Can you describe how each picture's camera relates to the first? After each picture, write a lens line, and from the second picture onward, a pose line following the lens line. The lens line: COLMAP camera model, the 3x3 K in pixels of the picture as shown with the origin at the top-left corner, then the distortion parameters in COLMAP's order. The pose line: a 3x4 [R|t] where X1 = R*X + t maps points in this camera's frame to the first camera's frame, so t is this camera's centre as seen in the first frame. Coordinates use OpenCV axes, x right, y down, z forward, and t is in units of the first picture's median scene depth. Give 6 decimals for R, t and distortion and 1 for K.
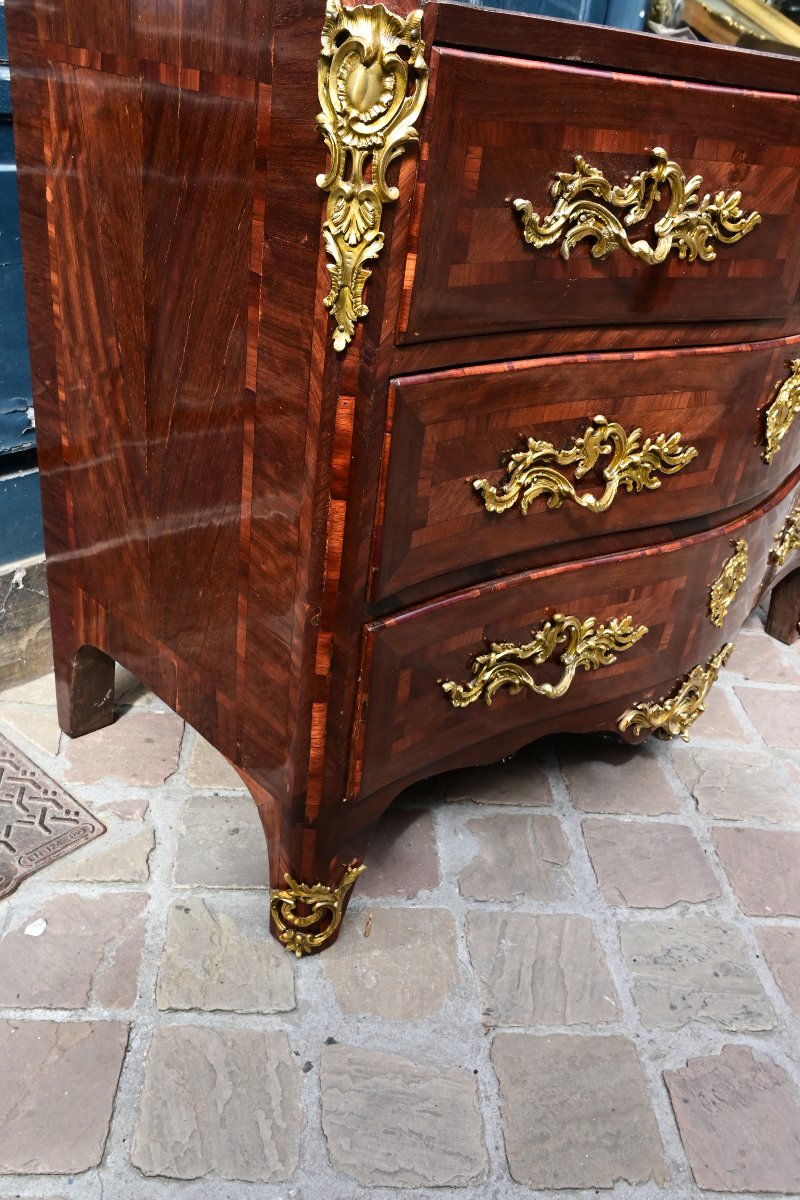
lens RADIAL K [[982.8, 0, 402.6], [0, 982.8, 601.9], [0, 0, 1]] dist [0.000695, -0.011715]
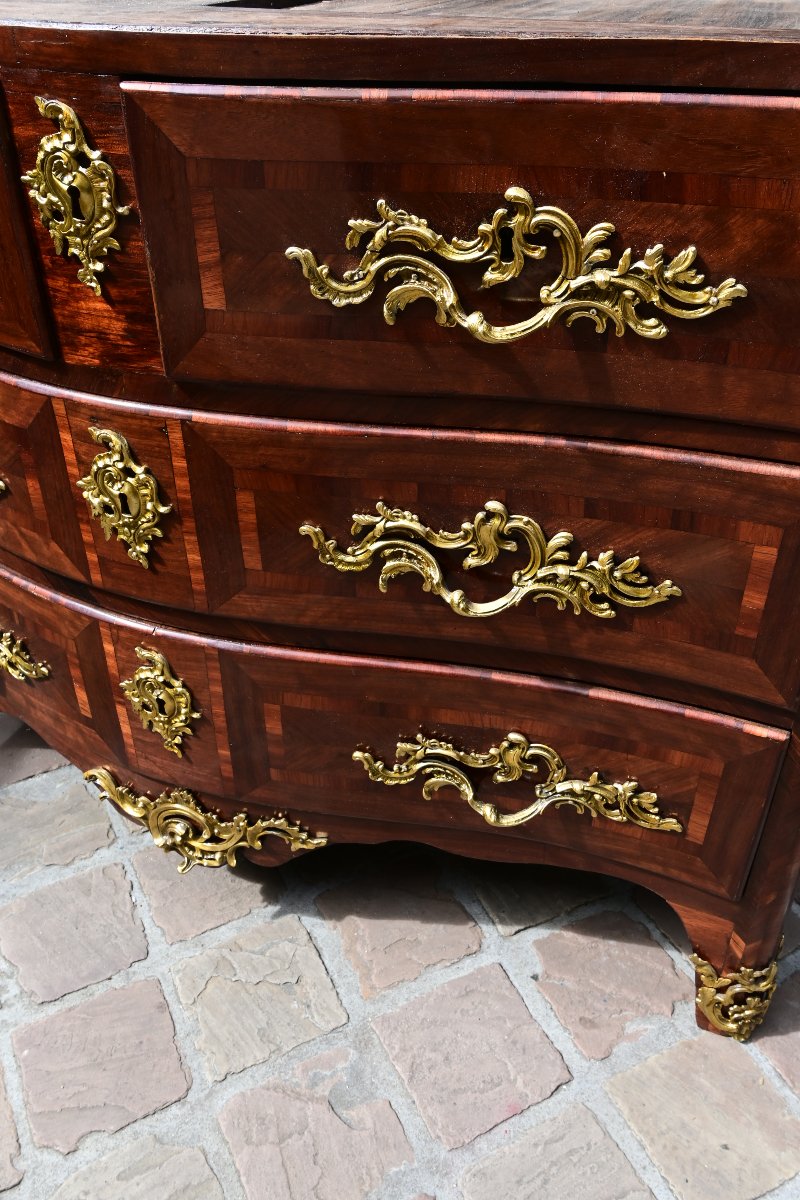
lens RADIAL K [[982.8, 0, 406.9], [0, 982.8, 602.6], [0, 0, 1]] dist [0.000695, -0.011715]
pose [[0.405049, 0.435443, -0.803944, 1.195343], [-0.419458, 0.869809, 0.259783, -0.441095], [0.812398, 0.231996, 0.534965, 0.866967]]
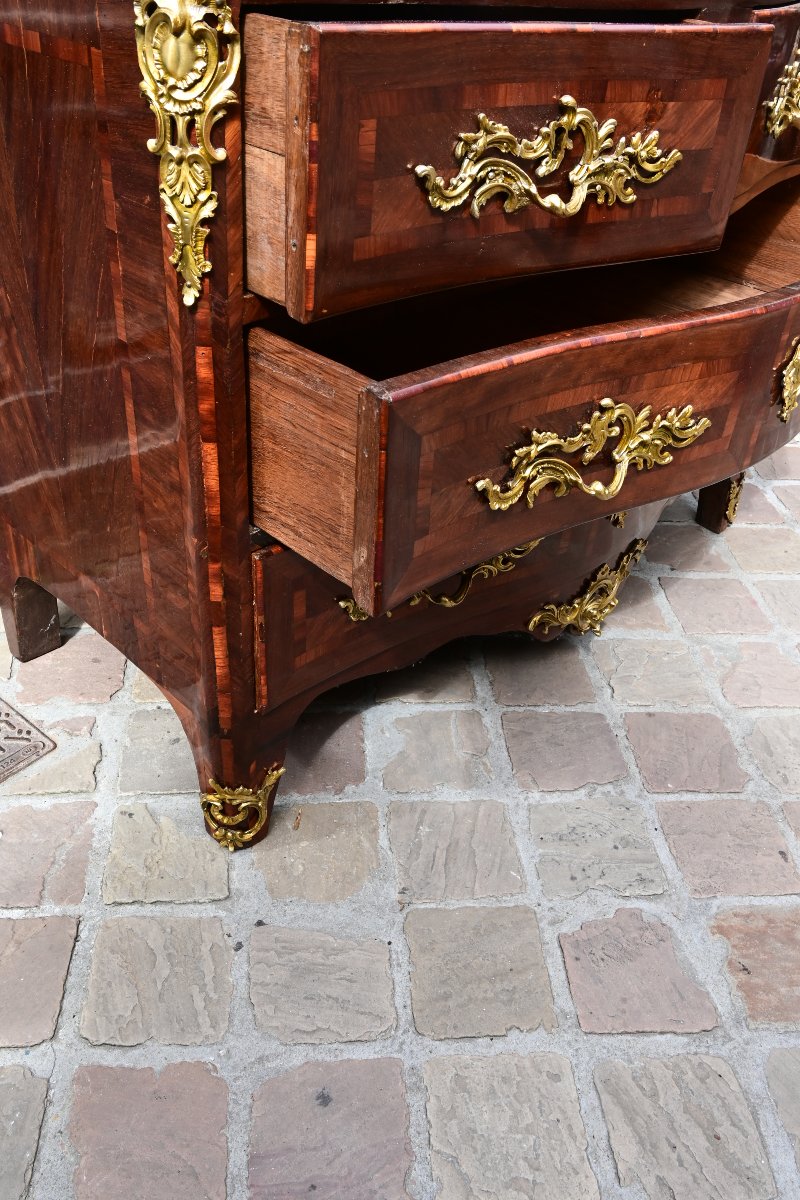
lens RADIAL K [[982.8, 0, 401.3], [0, 982.8, 600.7], [0, 0, 1]] dist [0.000695, -0.011715]
pose [[0.998590, -0.052520, -0.007774, 0.112612], [0.053056, 0.992508, 0.110061, -0.030706], [0.001935, -0.110318, 0.993894, -0.068194]]
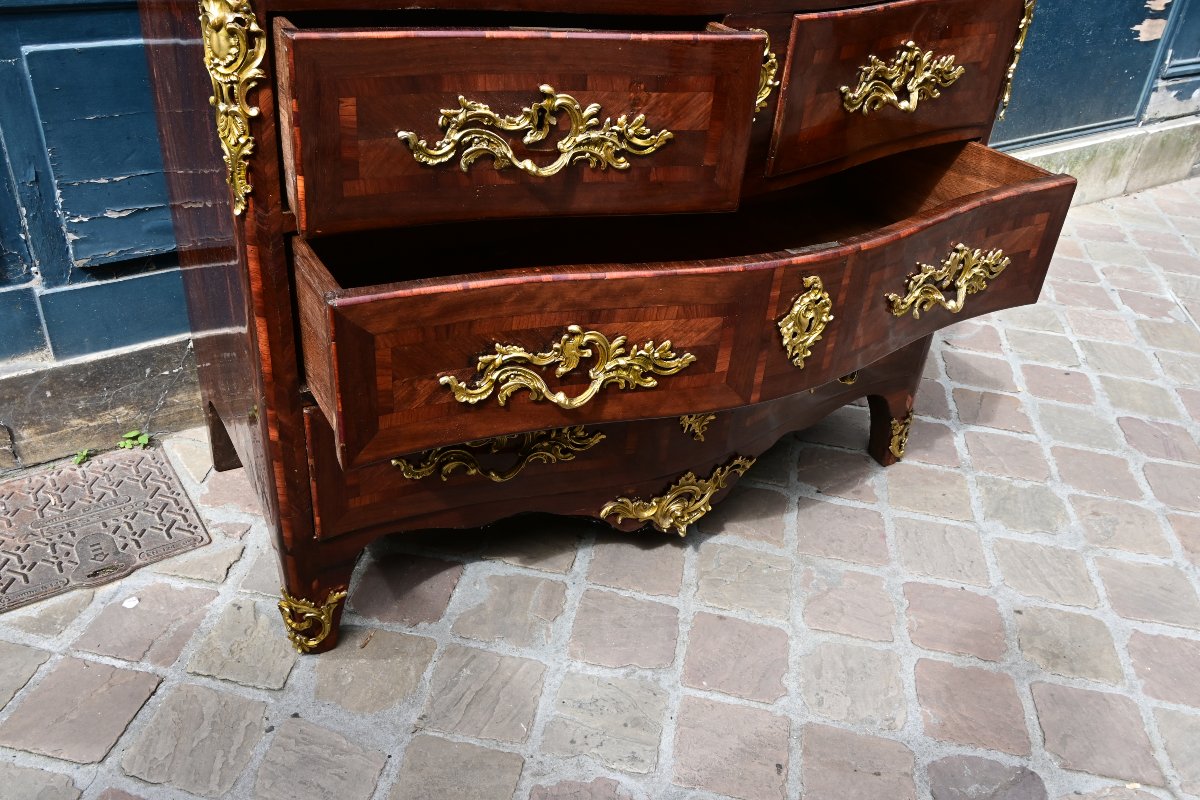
lens RADIAL K [[982.8, 0, 597.1], [0, 982.8, 402.1], [0, 0, 1]] dist [0.000695, -0.011715]
pose [[0.970031, 0.100349, -0.221291, 0.562823], [-0.094424, 0.994836, 0.037223, -0.063123], [0.223884, -0.015212, 0.974497, -0.197853]]
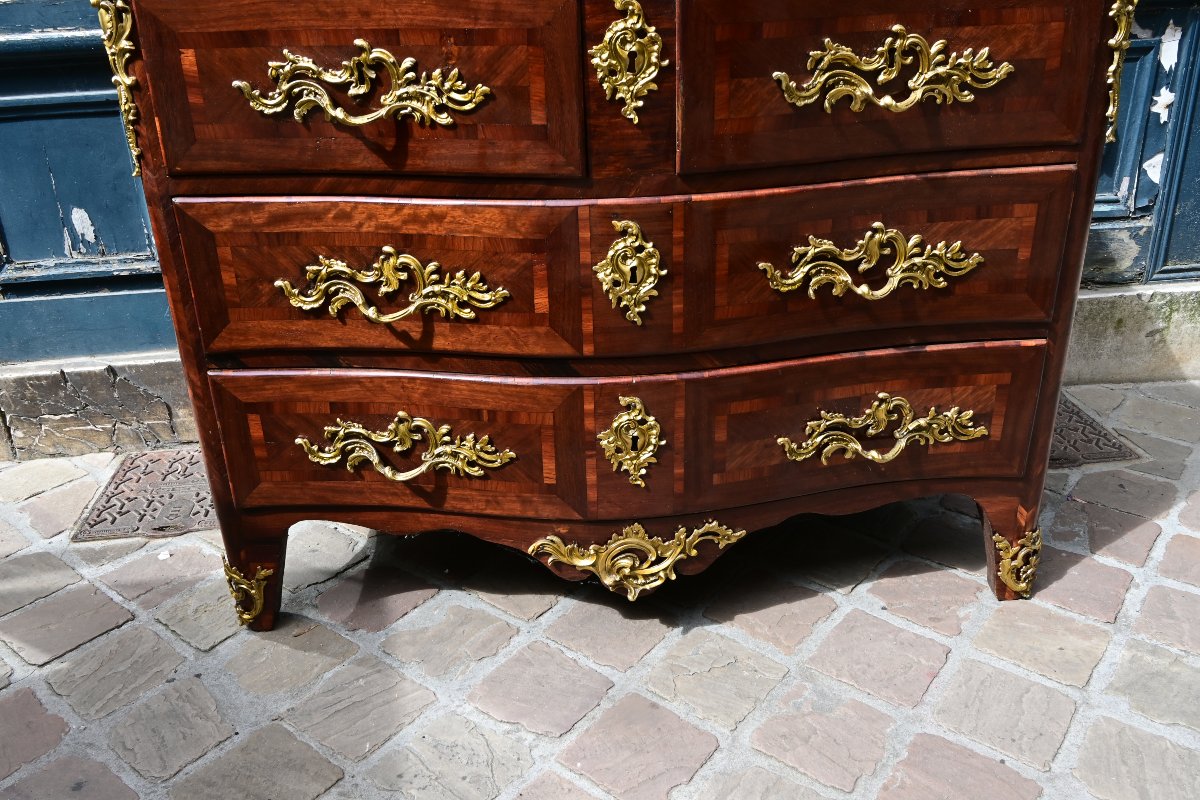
lens RADIAL K [[982.8, 0, 601.9], [0, 982.8, 404.0], [0, 0, 1]] dist [0.000695, -0.011715]
pose [[0.737066, 0.163235, -0.655811, 1.165539], [-0.239883, 0.970396, -0.028067, -0.022389], [0.631815, 0.178005, 0.754403, 0.239096]]
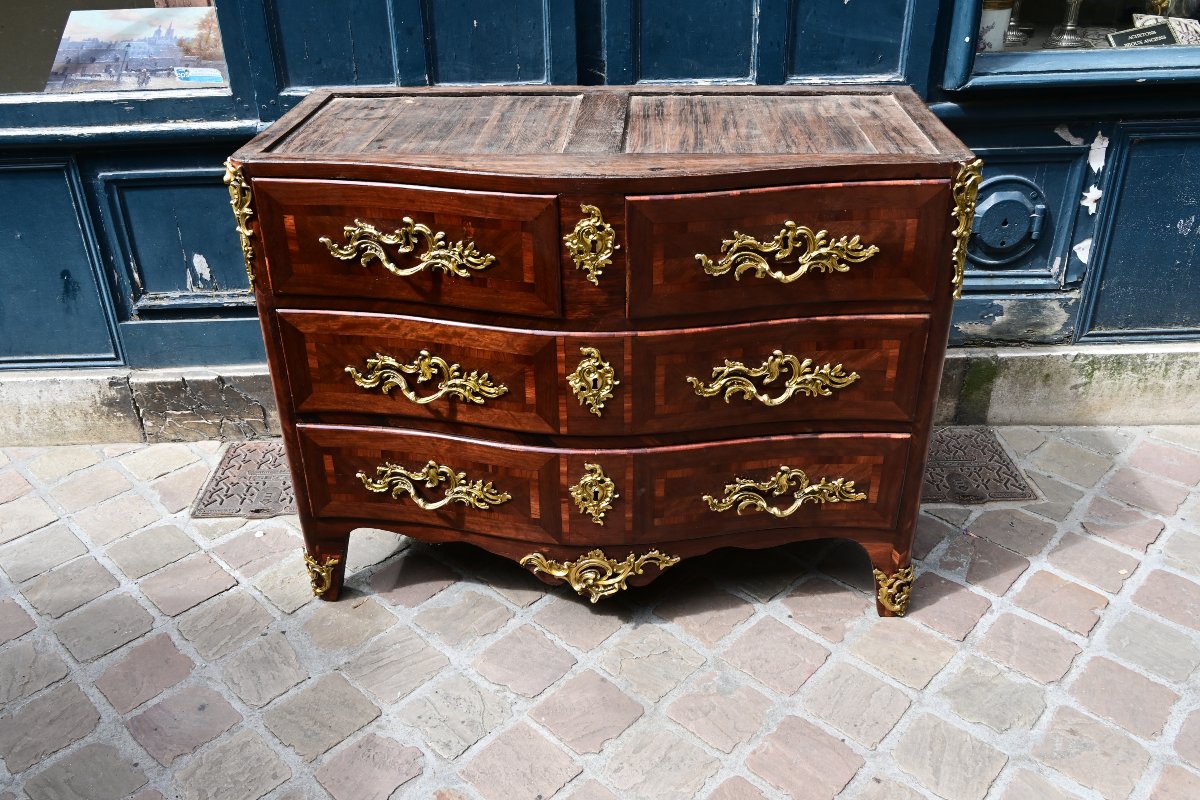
lens RADIAL K [[982.8, 0, 603.3], [0, 982.8, 402.1], [0, 0, 1]] dist [0.000695, -0.011715]
pose [[0.679385, 0.251736, -0.689250, 1.535957], [-0.289608, 0.955047, 0.063351, -0.283640], [0.674213, 0.156573, 0.721749, -0.041981]]
